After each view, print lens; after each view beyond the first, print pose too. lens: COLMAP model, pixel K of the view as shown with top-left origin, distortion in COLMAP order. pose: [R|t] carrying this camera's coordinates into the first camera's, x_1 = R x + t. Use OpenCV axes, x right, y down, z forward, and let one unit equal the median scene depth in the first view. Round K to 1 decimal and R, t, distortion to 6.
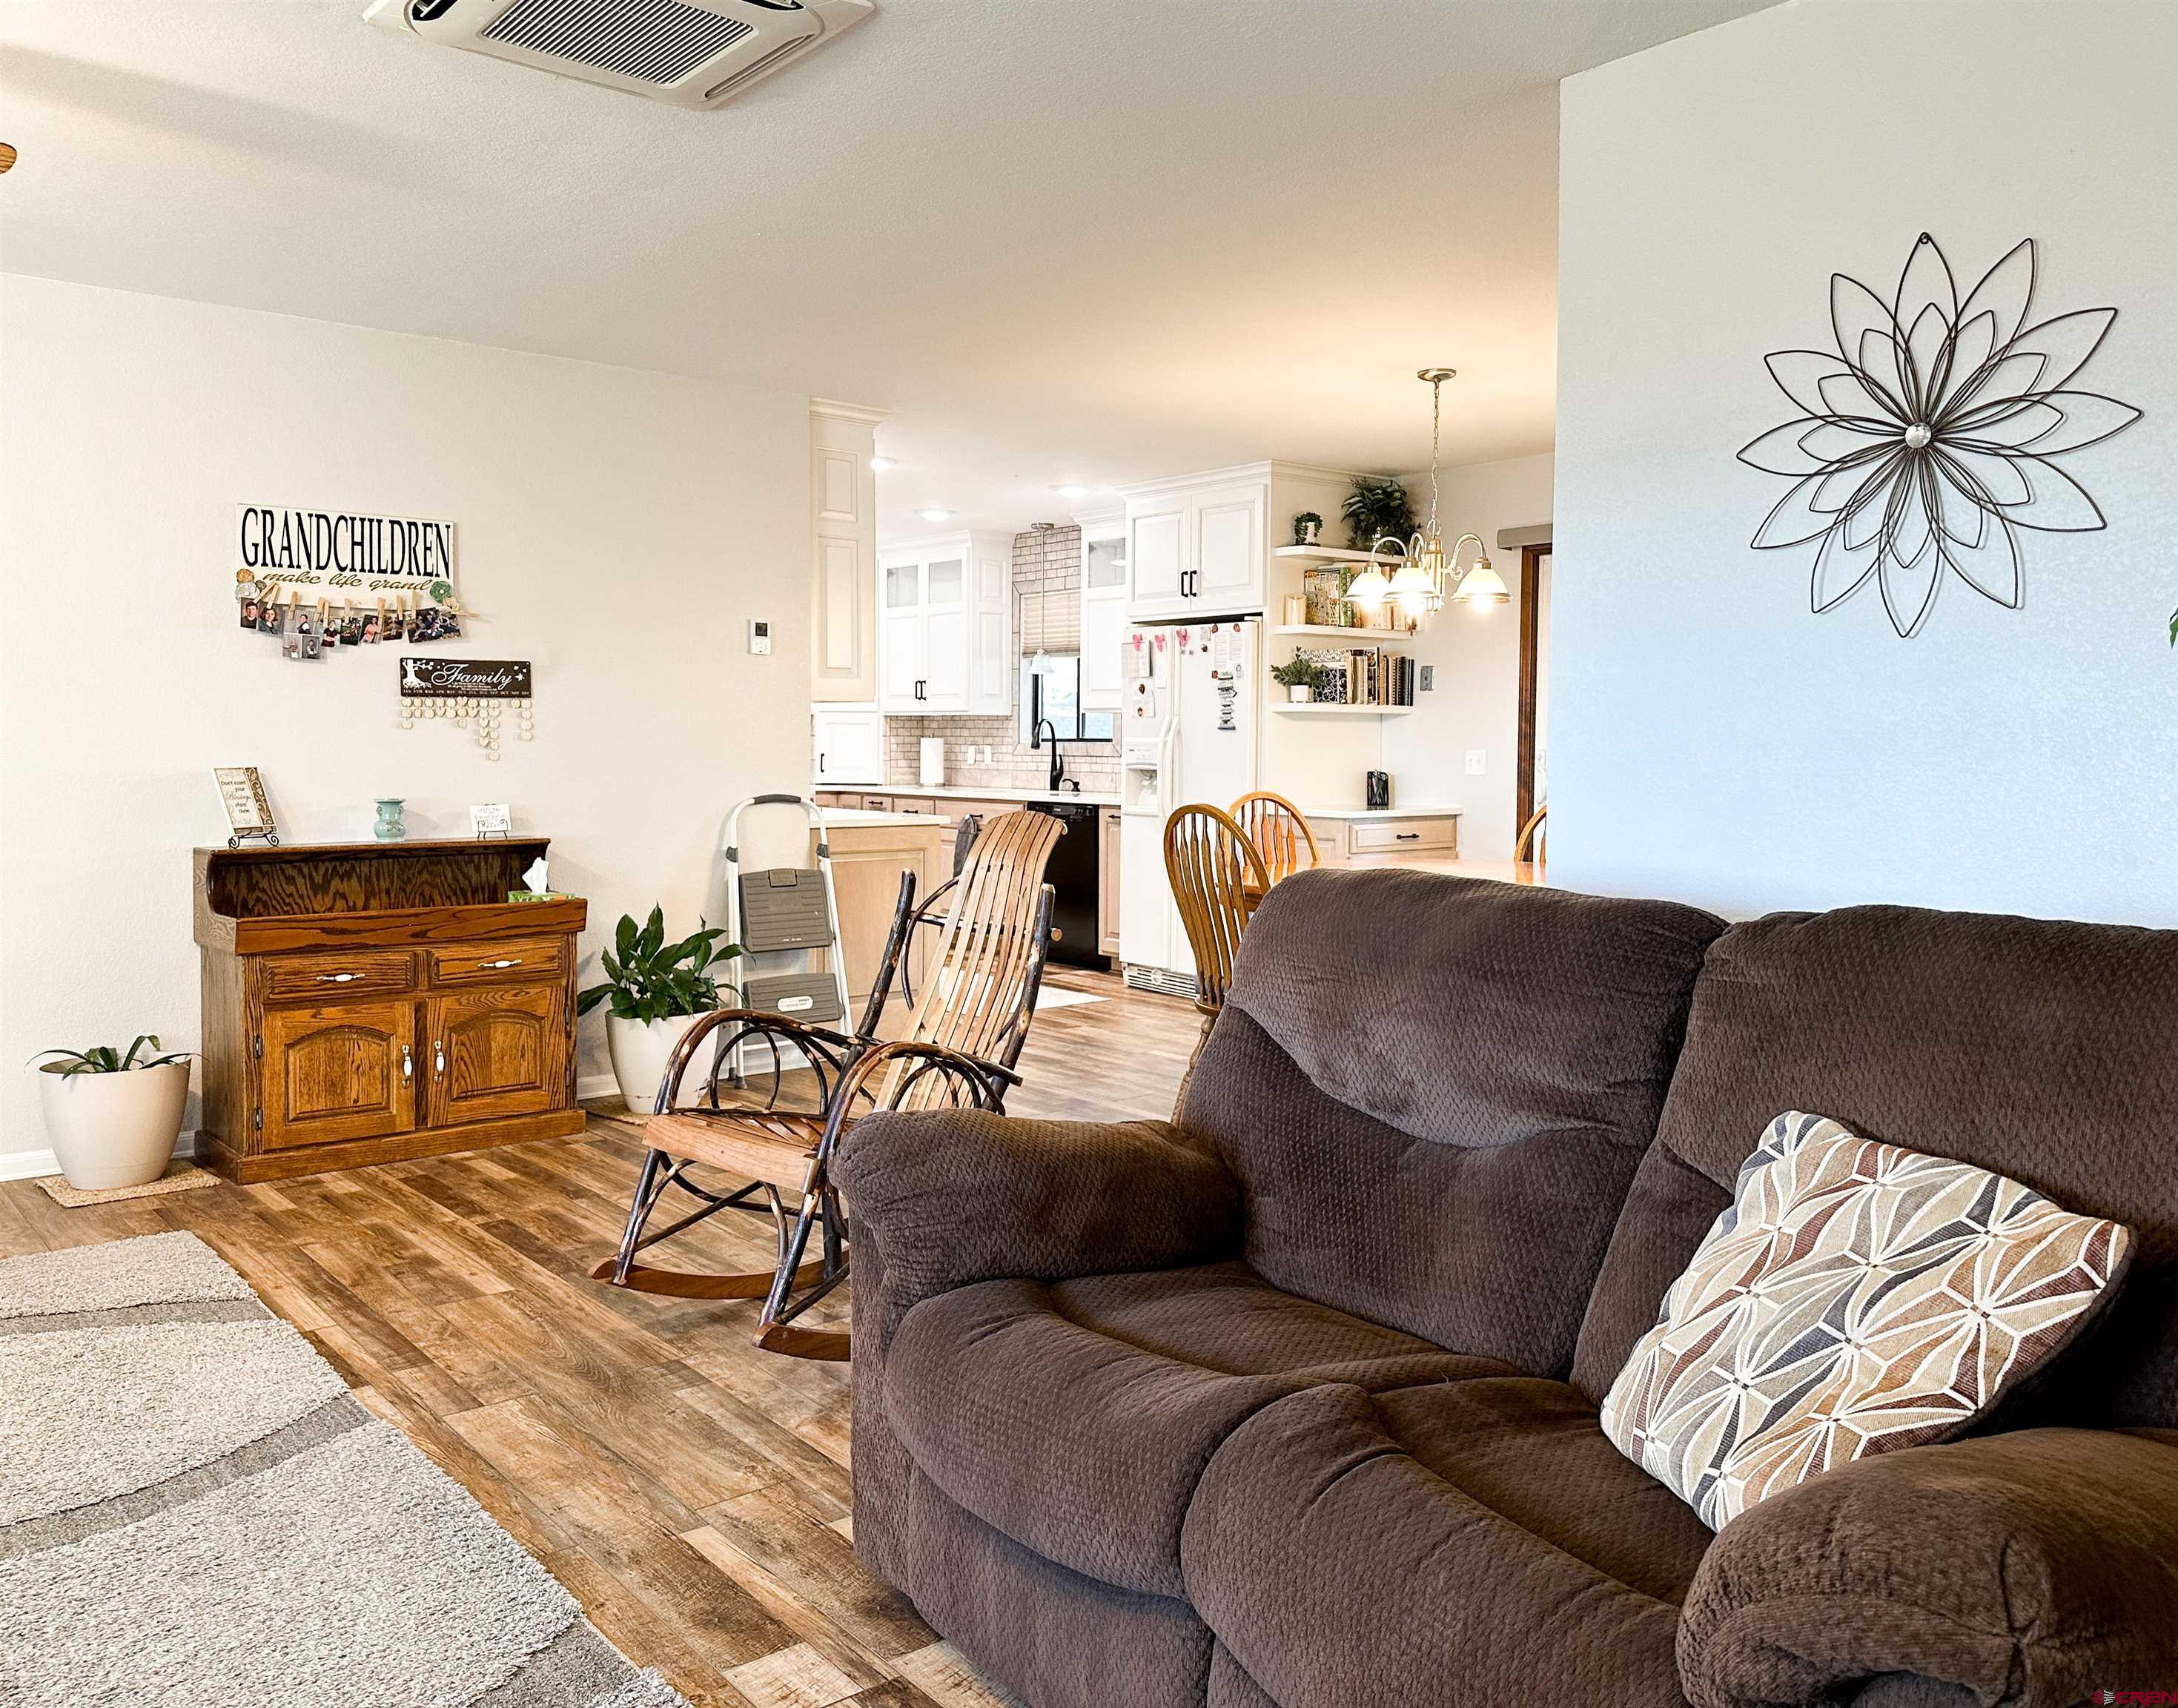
lens RADIAL K [[1688.9, 0, 1172.3], [0, 1688.9, 810.0], [0, 0, 1]] dist [-0.008182, -0.006170]
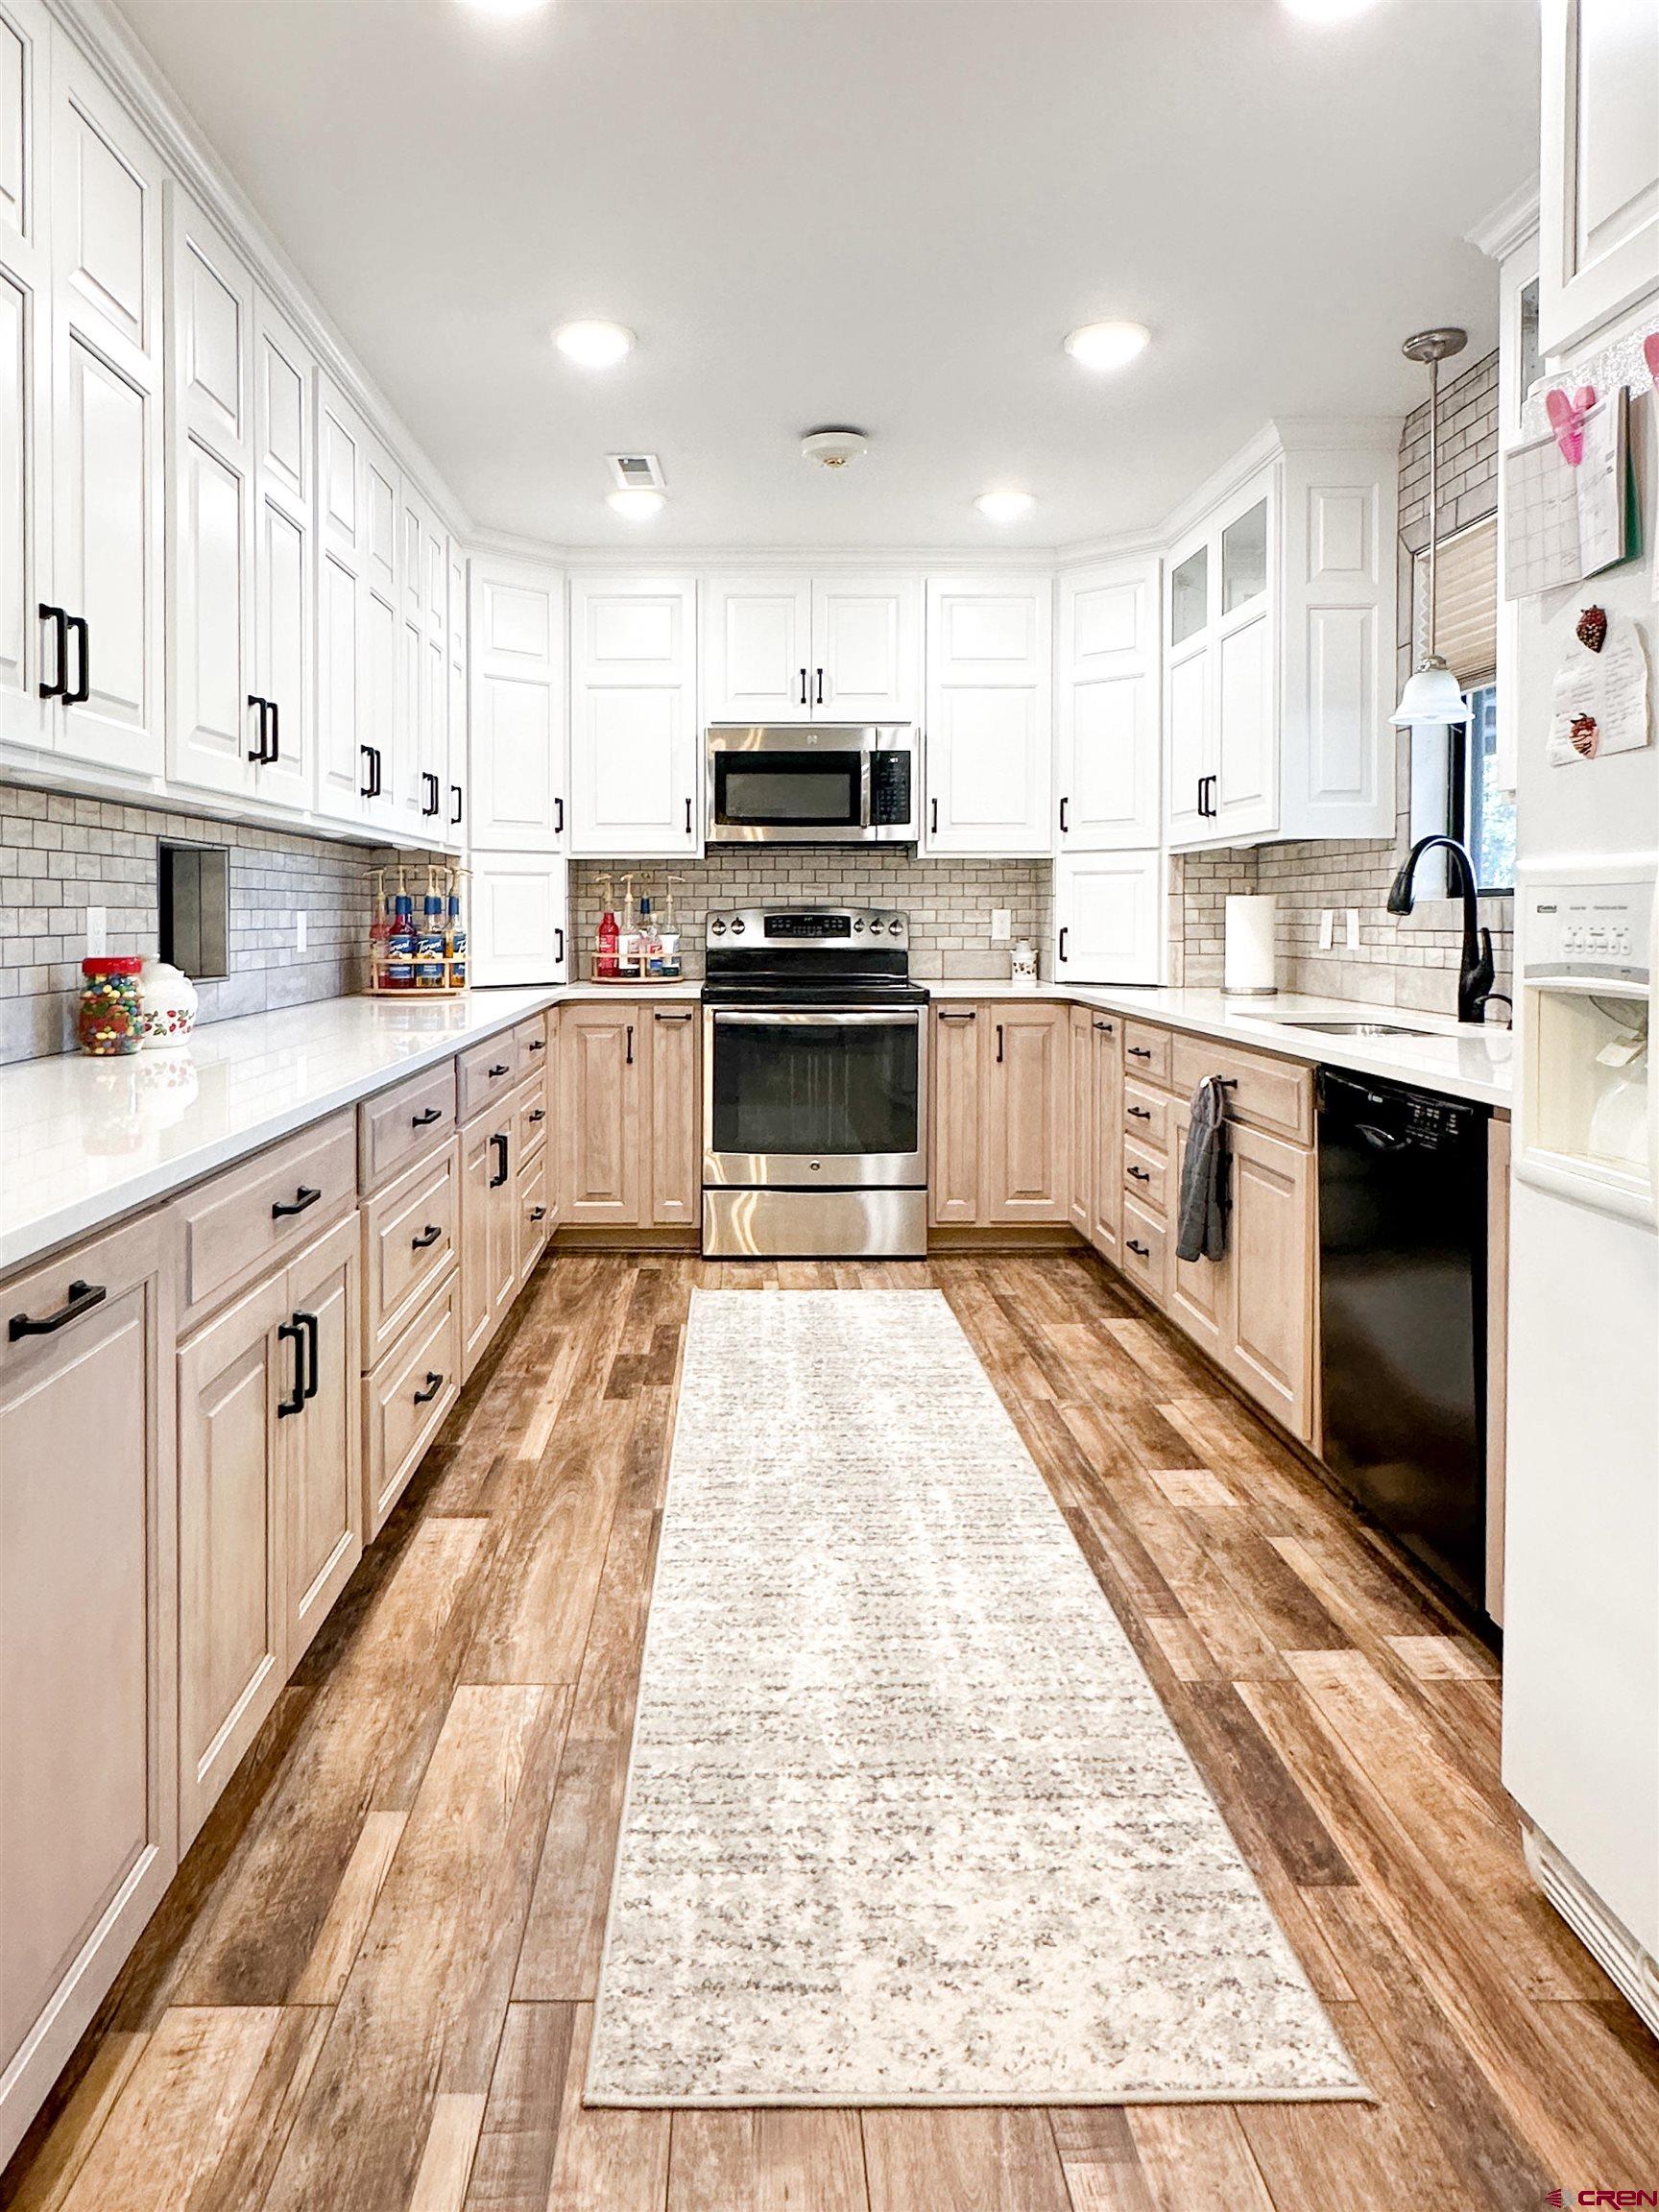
lens RADIAL K [[1399.3, 0, 716.5], [0, 1399.3, 924.6], [0, 0, 1]] dist [0.002659, -0.000520]
pose [[0.745056, -0.003771, -0.666991, 0.018373], [-0.019944, 0.999411, -0.027929, -0.026693], [0.666704, 0.034111, 0.744542, 0.802172]]
